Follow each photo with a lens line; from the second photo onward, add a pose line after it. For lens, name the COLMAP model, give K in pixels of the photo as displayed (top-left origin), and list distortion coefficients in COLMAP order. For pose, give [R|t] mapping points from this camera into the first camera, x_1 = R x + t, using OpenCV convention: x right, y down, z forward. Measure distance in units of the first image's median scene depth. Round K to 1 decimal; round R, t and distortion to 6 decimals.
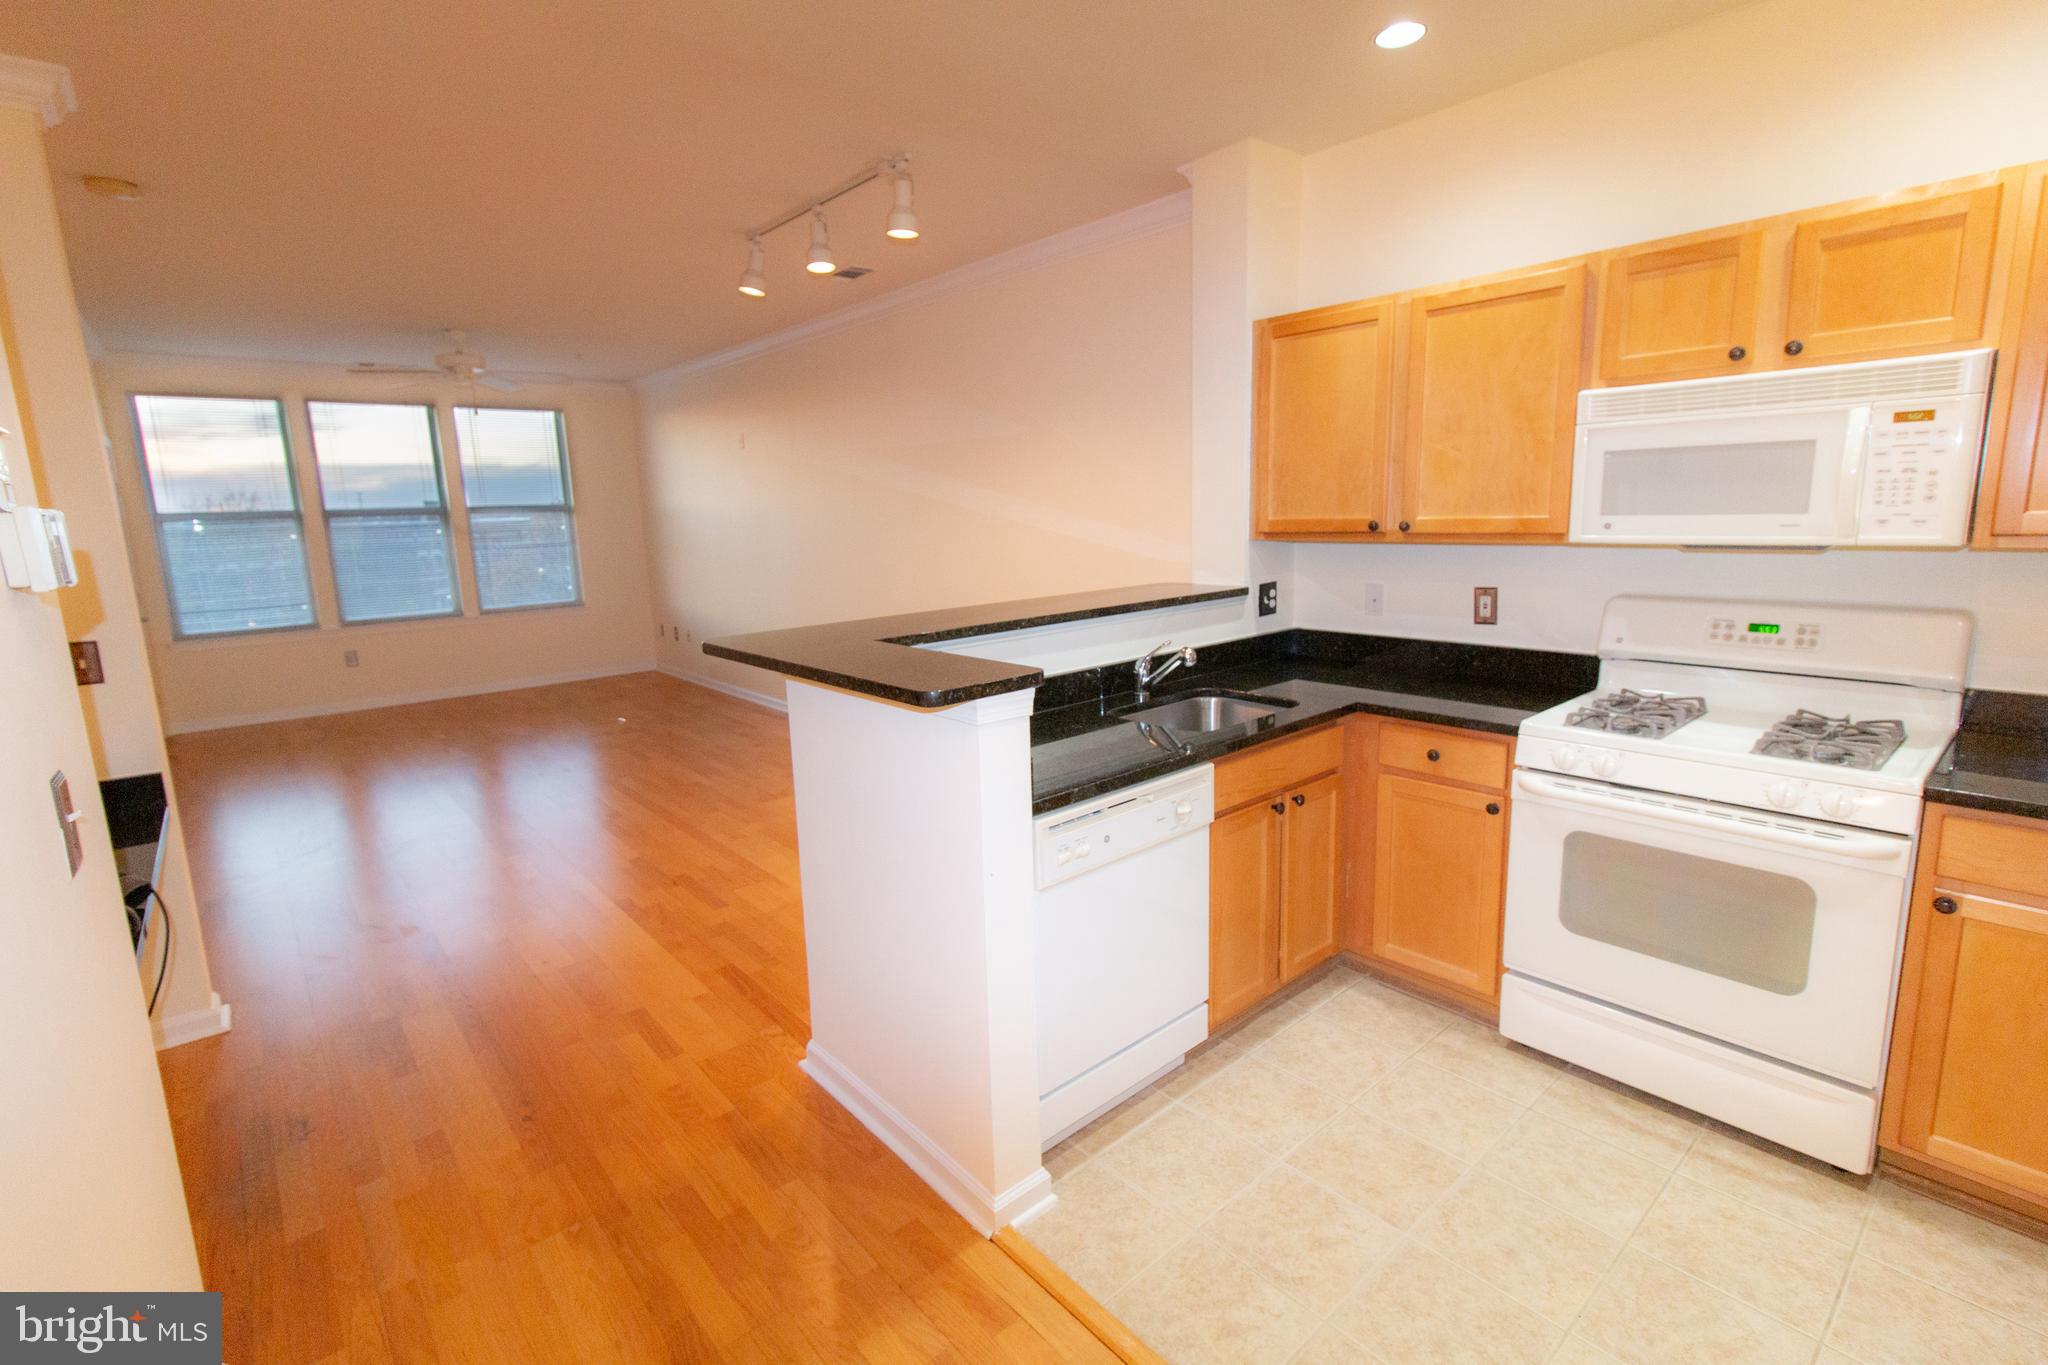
lens RADIAL K [[961.1, 0, 1028.0], [0, 961.1, 658.6], [0, 0, 1]] dist [0.004343, 0.000885]
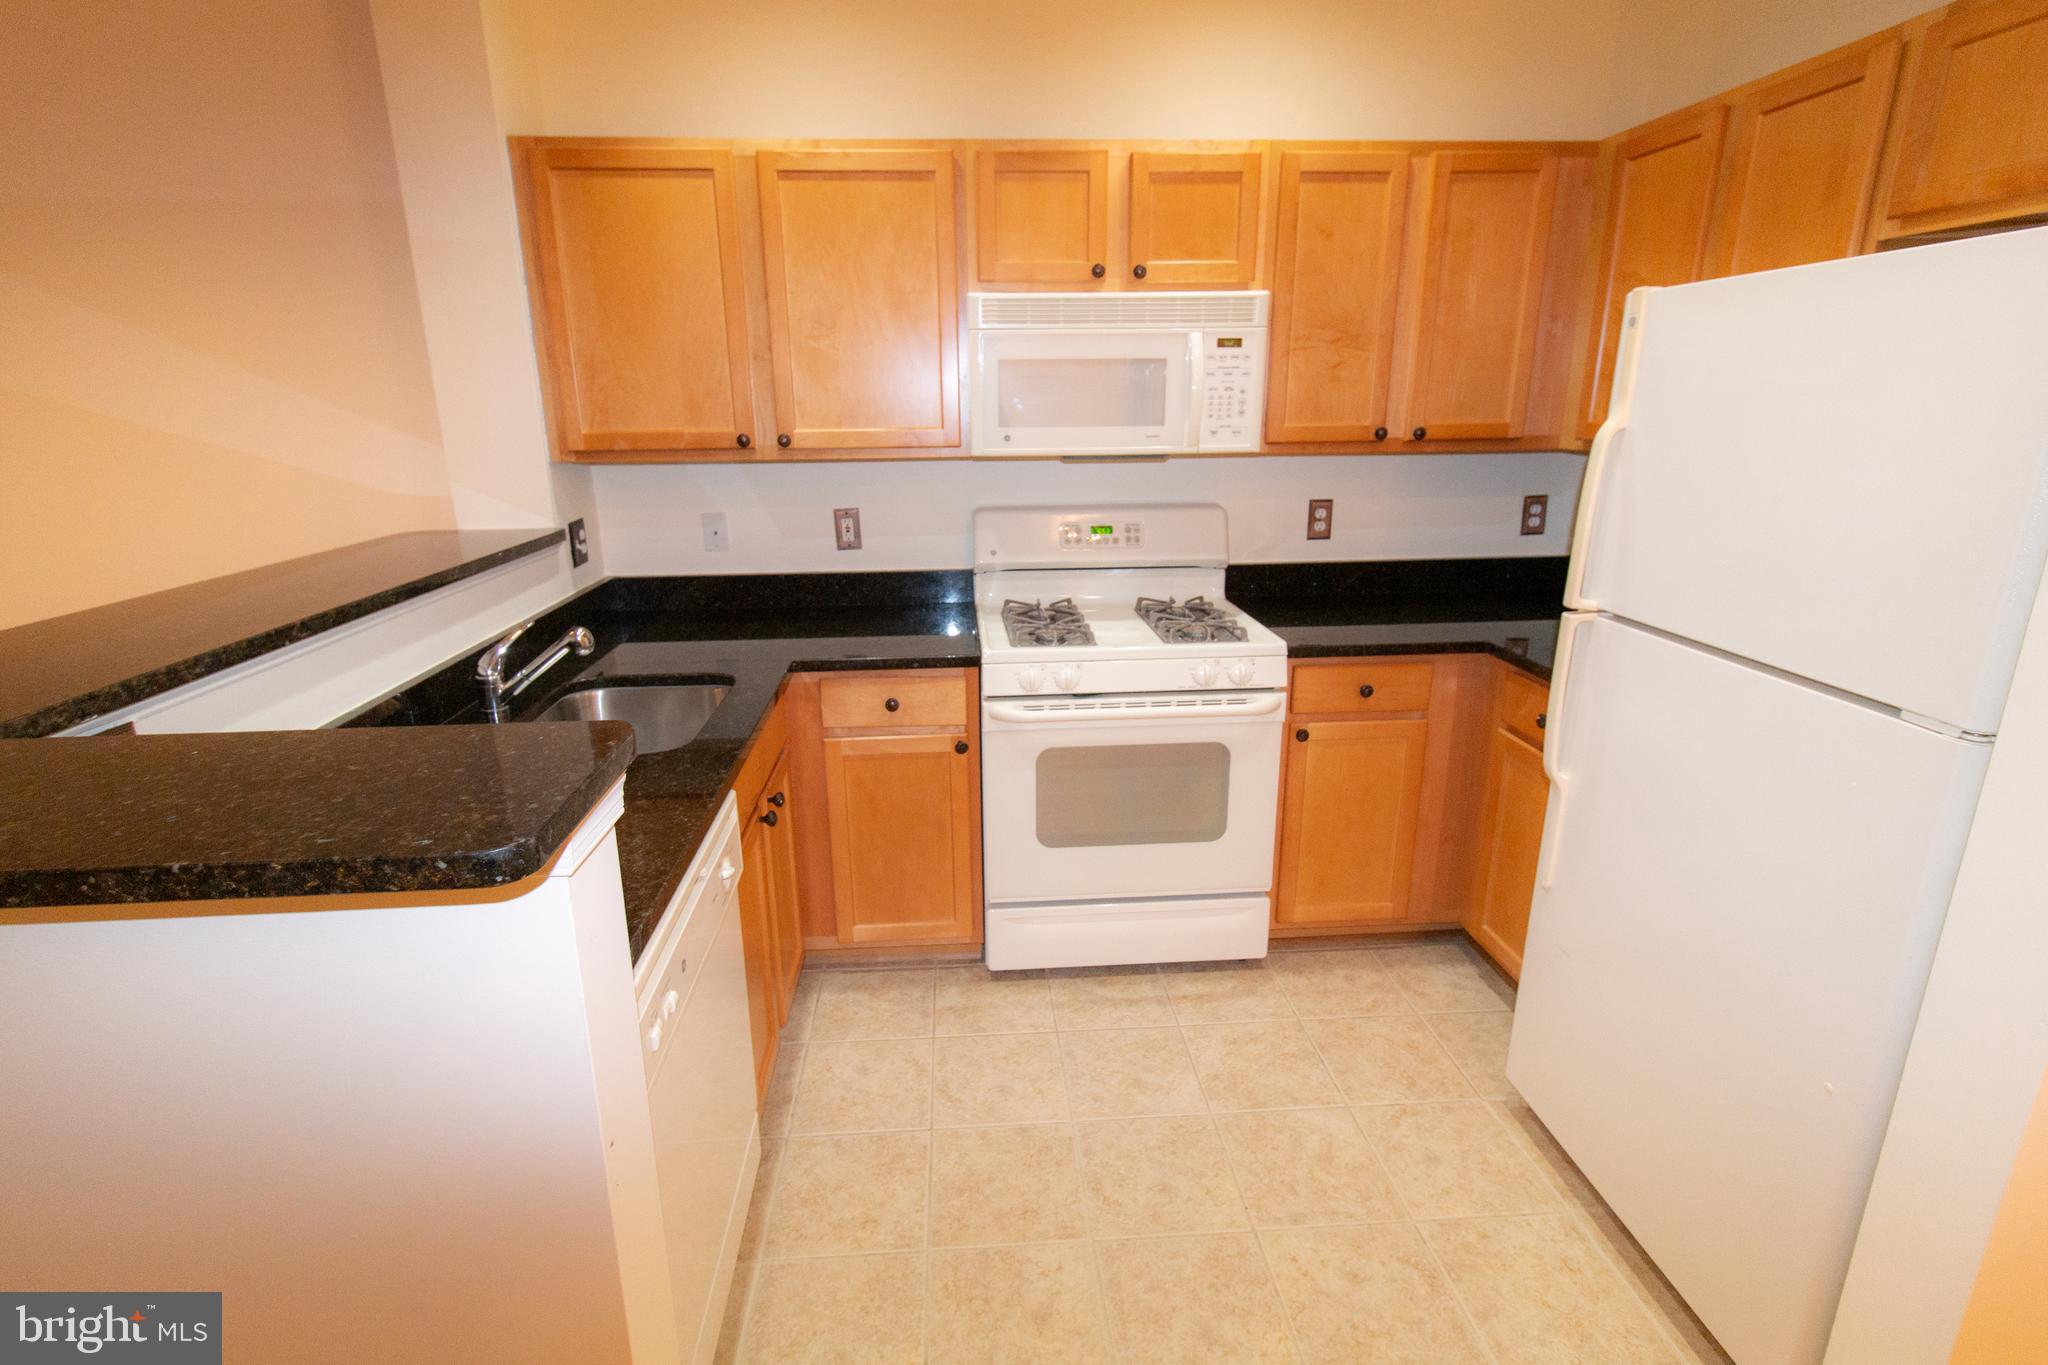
lens RADIAL K [[961.1, 0, 1028.0], [0, 961.1, 658.6], [0, 0, 1]] dist [0.004343, 0.000885]
pose [[0.600447, -0.183405, 0.778348, -0.190741], [0.119273, 0.982996, 0.139615, -0.051795], [-0.790720, 0.009004, 0.612112, 0.390261]]
